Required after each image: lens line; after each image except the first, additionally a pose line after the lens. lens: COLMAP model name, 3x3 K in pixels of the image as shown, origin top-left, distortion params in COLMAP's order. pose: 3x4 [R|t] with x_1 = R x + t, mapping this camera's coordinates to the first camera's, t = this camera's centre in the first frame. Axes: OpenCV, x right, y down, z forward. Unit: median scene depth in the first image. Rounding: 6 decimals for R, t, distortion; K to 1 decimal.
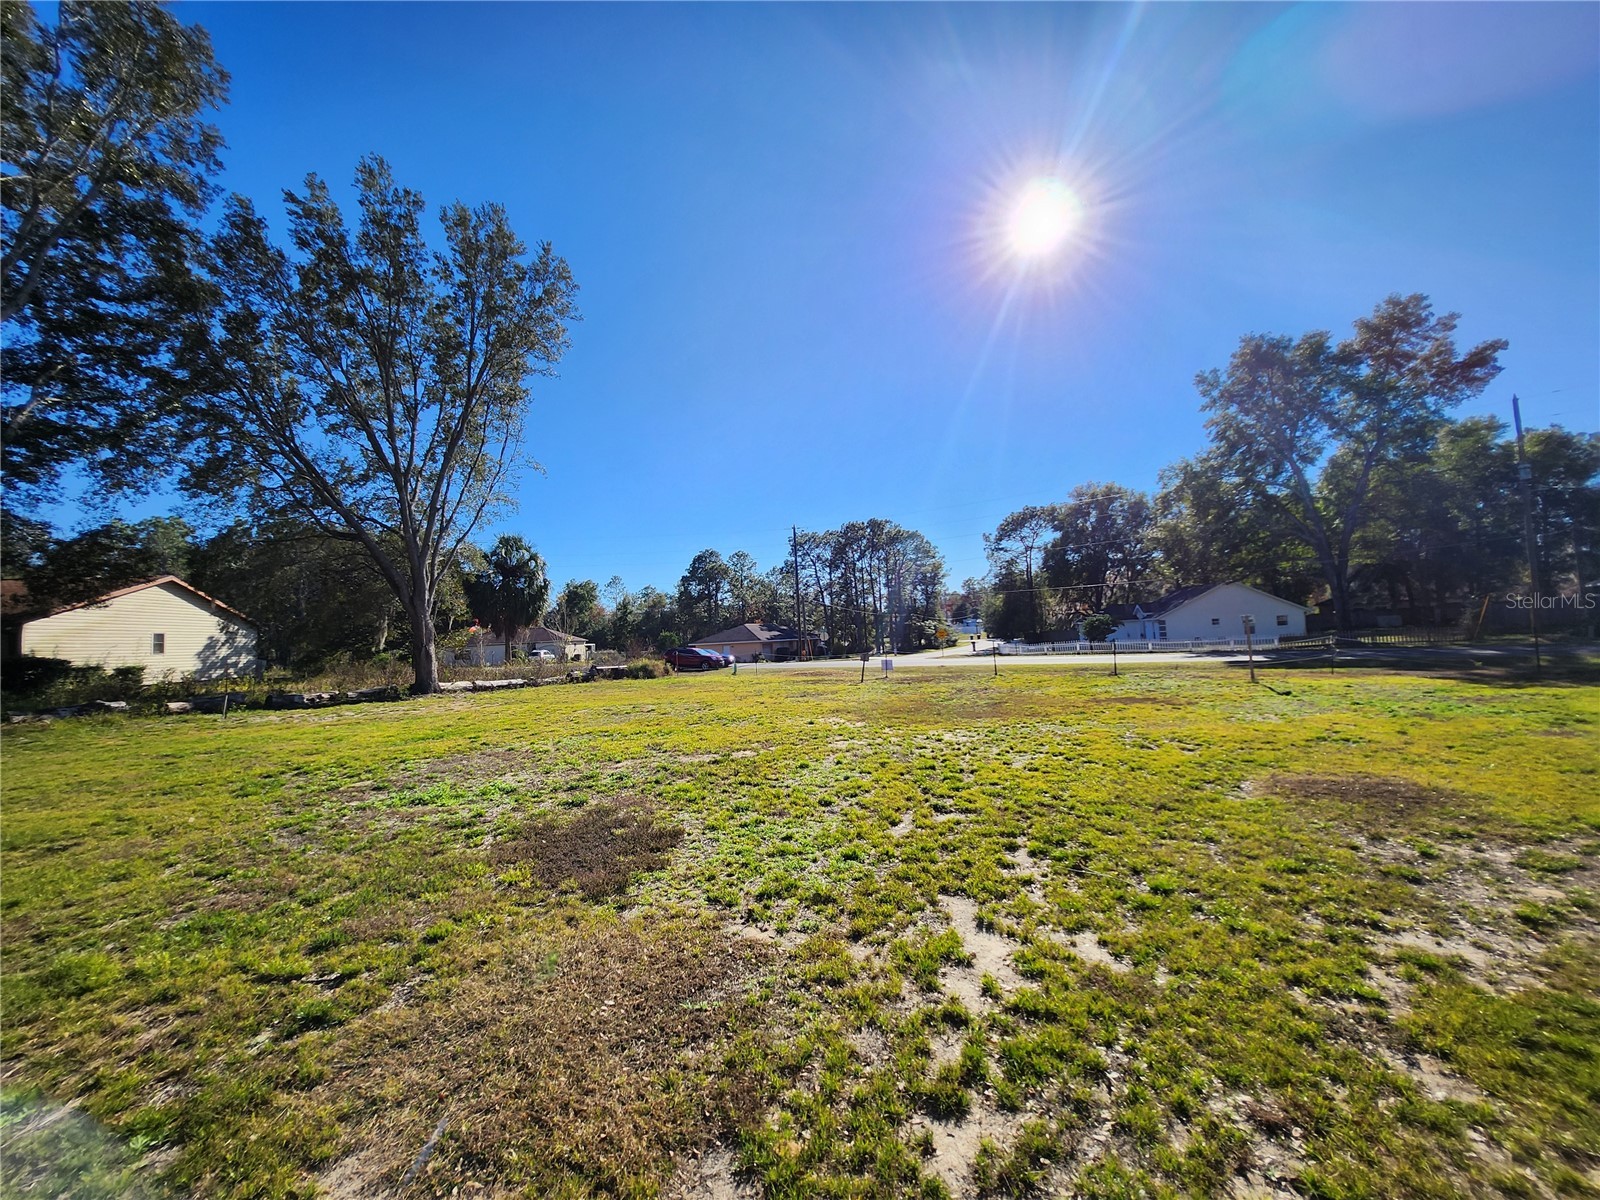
lens RADIAL K [[642.7, 0, 792.8], [0, 642.7, 604.4], [0, 0, 1]] dist [-0.017779, 0.000592]
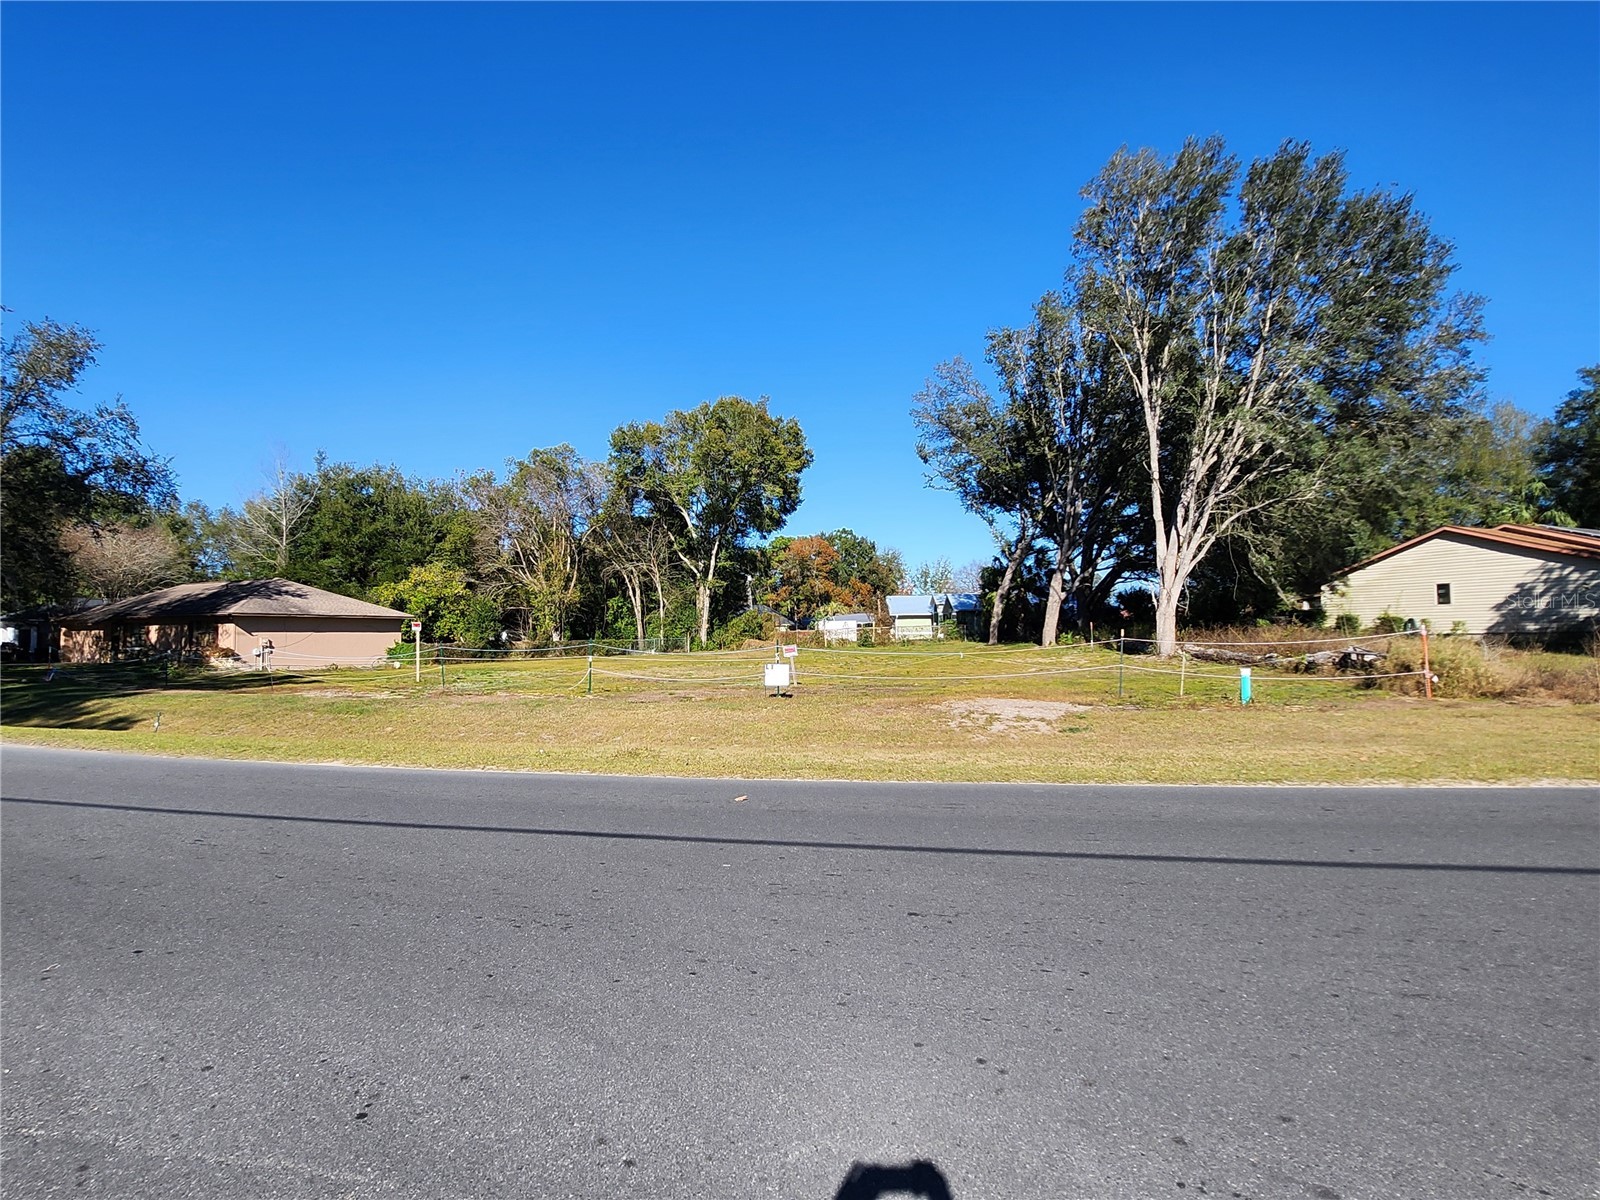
lens RADIAL K [[866.8, 0, 792.7], [0, 866.8, 600.7], [0, 0, 1]] dist [-0.016712, 0.002161]
pose [[-0.948885, 0.039959, -0.313081, 0.135605], [0.068483, 0.994388, -0.080643, 0.034315], [0.308102, -0.097962, -0.946296, 0.629524]]
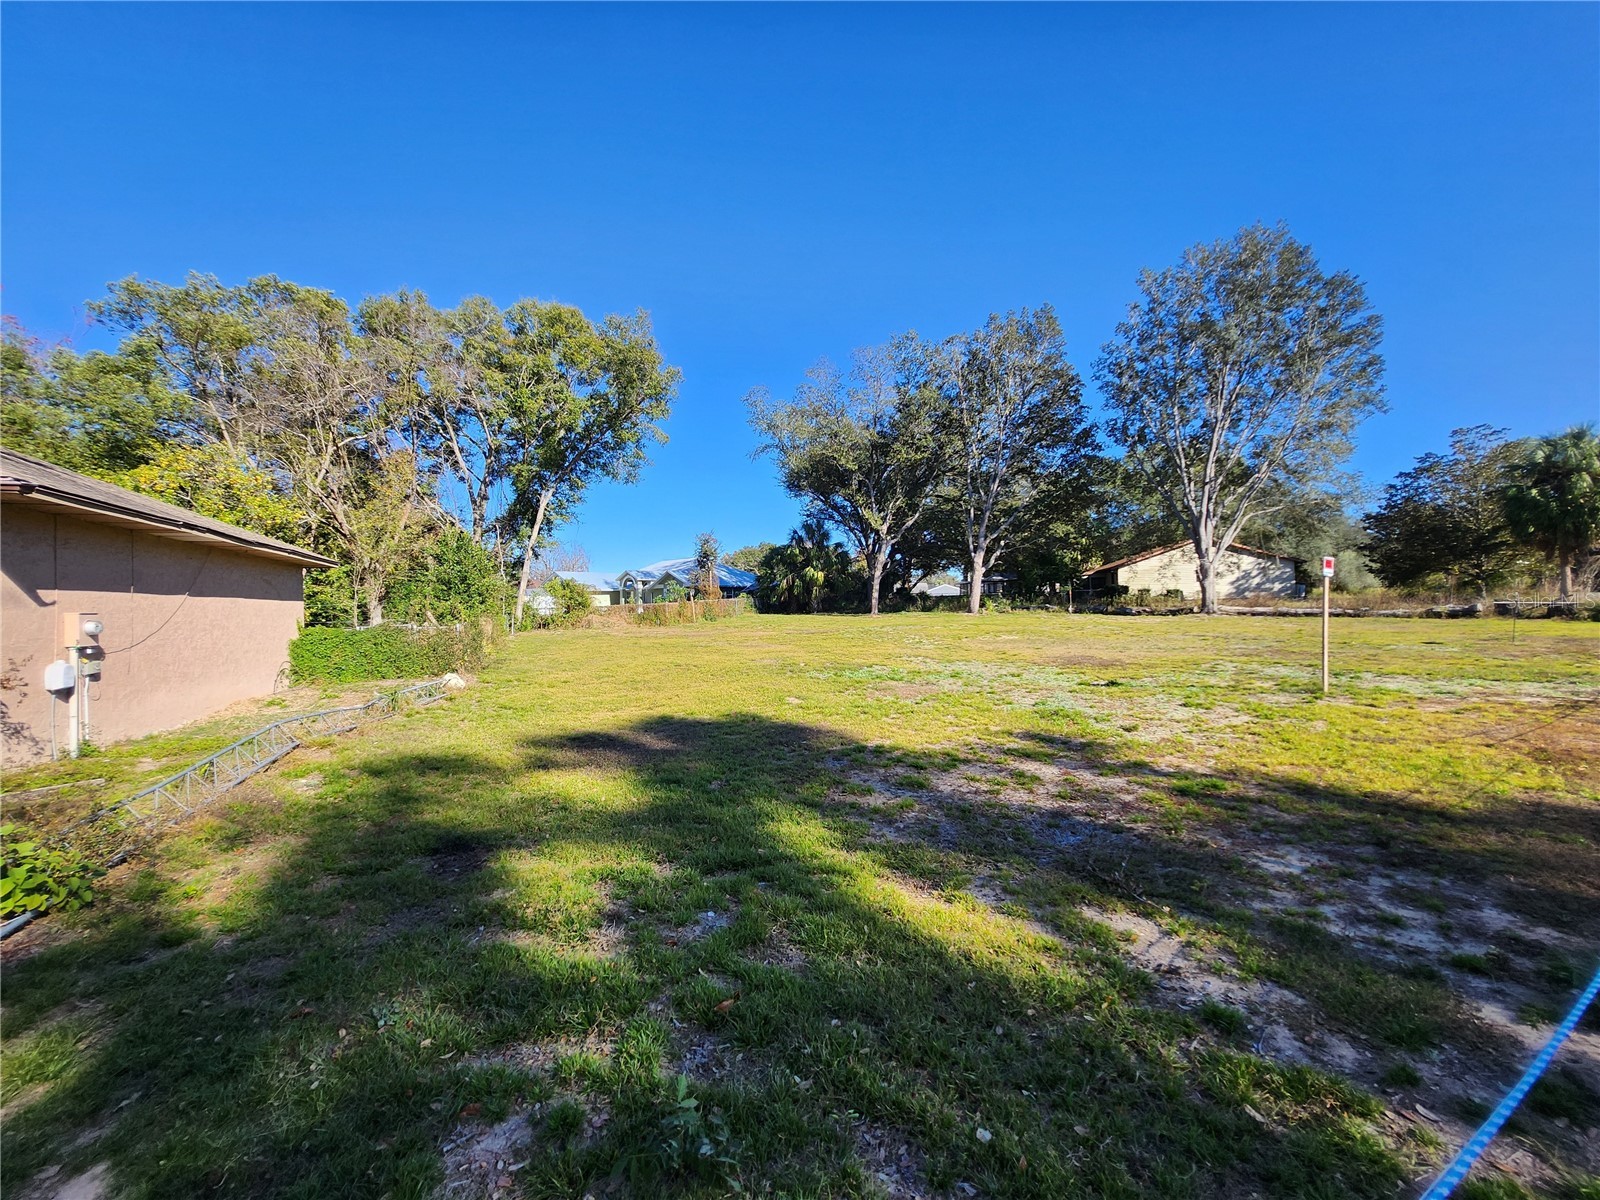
lens RADIAL K [[642.7, 0, 799.0], [0, 642.7, 584.4], [0, 0, 1]] dist [-0.017779, 0.000592]
pose [[-0.351926, 0.021748, -0.935775, 0.309062], [0.091019, 0.995787, -0.011088, 0.001046], [0.931592, -0.089076, -0.352423, 0.190365]]
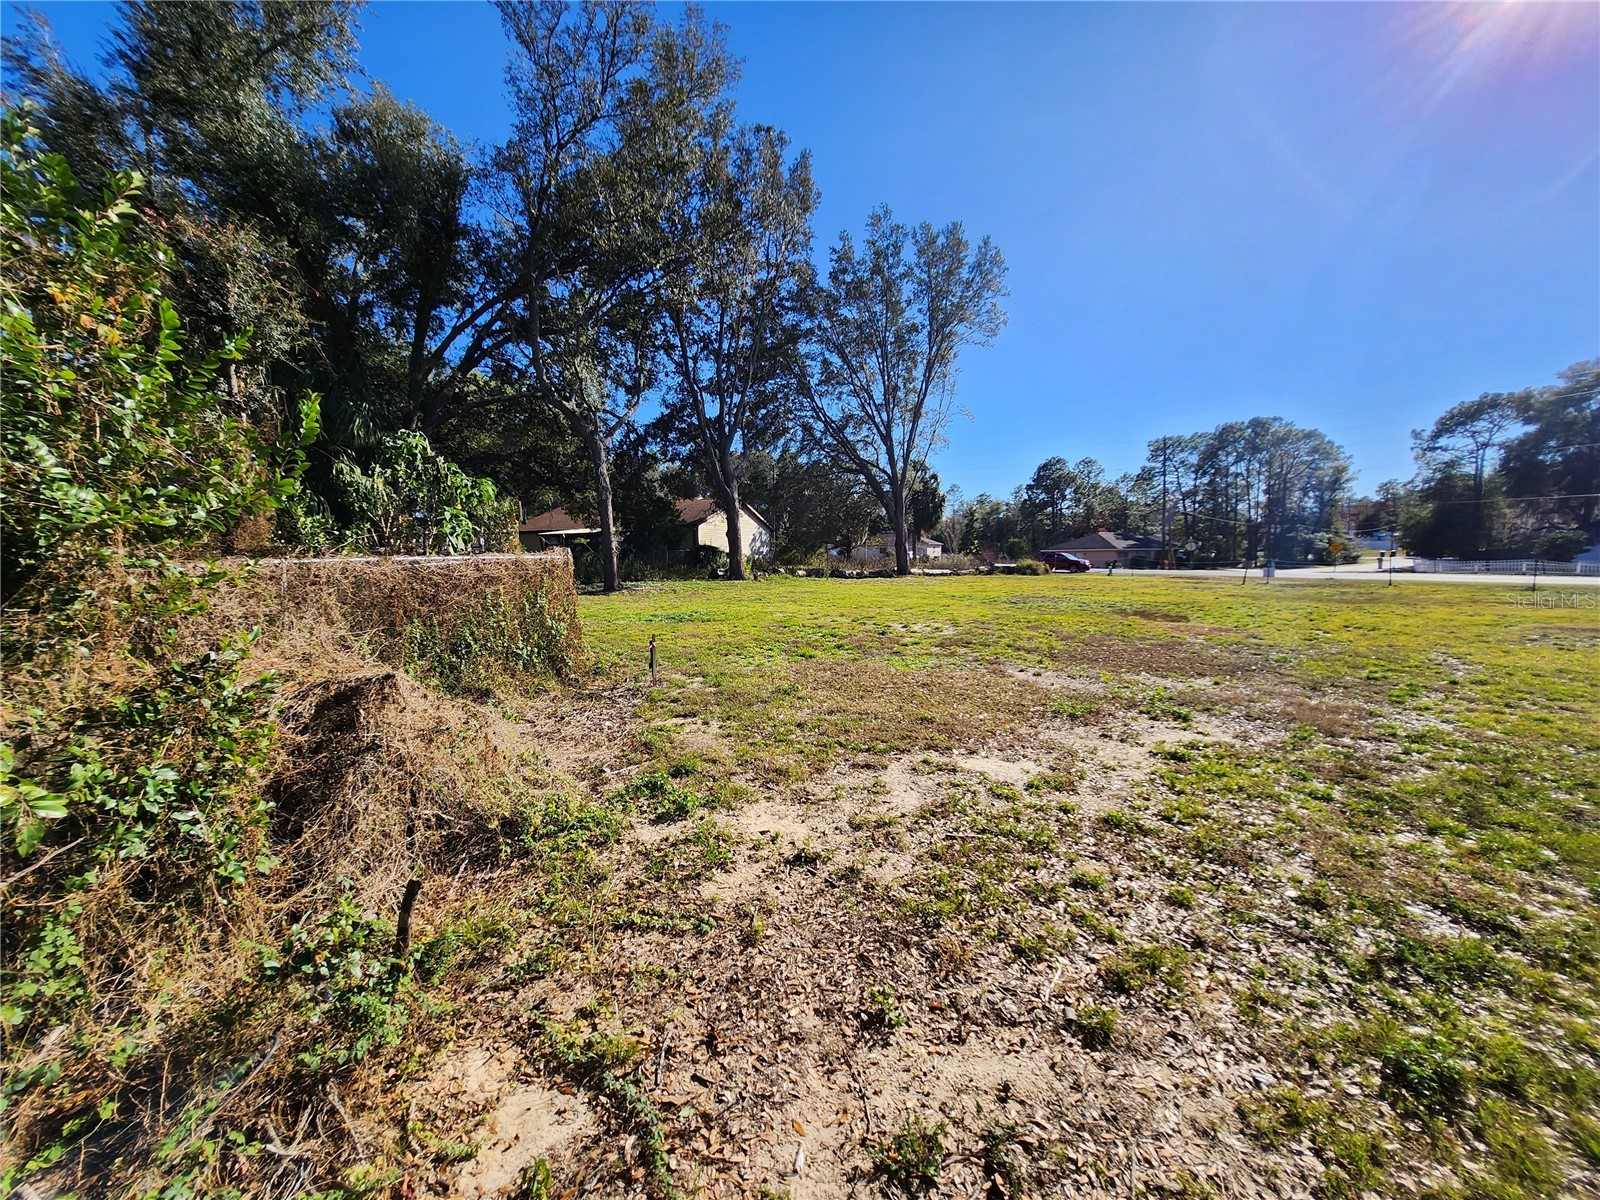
lens RADIAL K [[642.7, 0, 792.7], [0, 642.7, 606.1], [0, 0, 1]] dist [-0.017779, 0.000592]
pose [[0.885113, 0.069556, -0.460150, -0.027545], [-0.000550, 0.988923, 0.148428, -0.004812], [0.465377, -0.131122, 0.875347, -0.144279]]
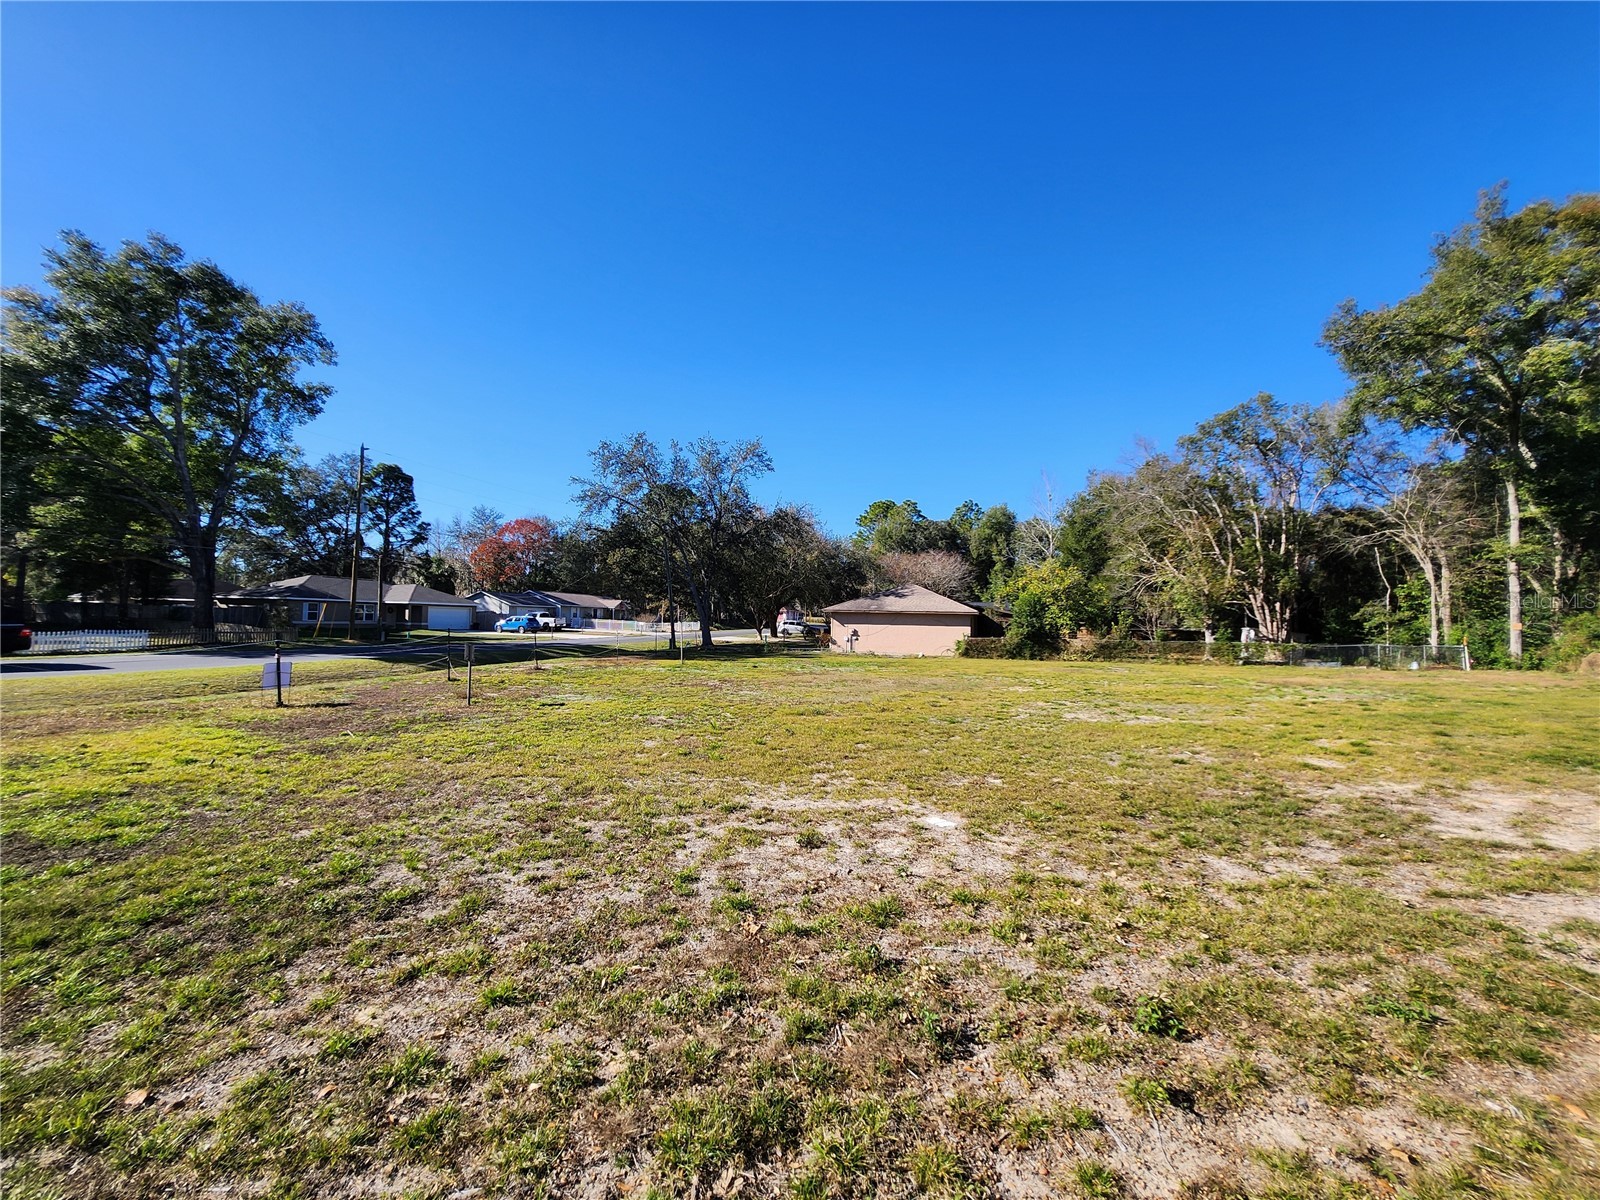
lens RADIAL K [[642.7, 0, 799.4], [0, 642.7, 611.7], [0, 0, 1]] dist [-0.017779, 0.000592]
pose [[-0.472702, 0.053956, 0.879569, -0.149994], [-0.049236, 0.994948, -0.087494, 0.027756], [-0.879846, -0.084665, -0.467657, 0.339576]]
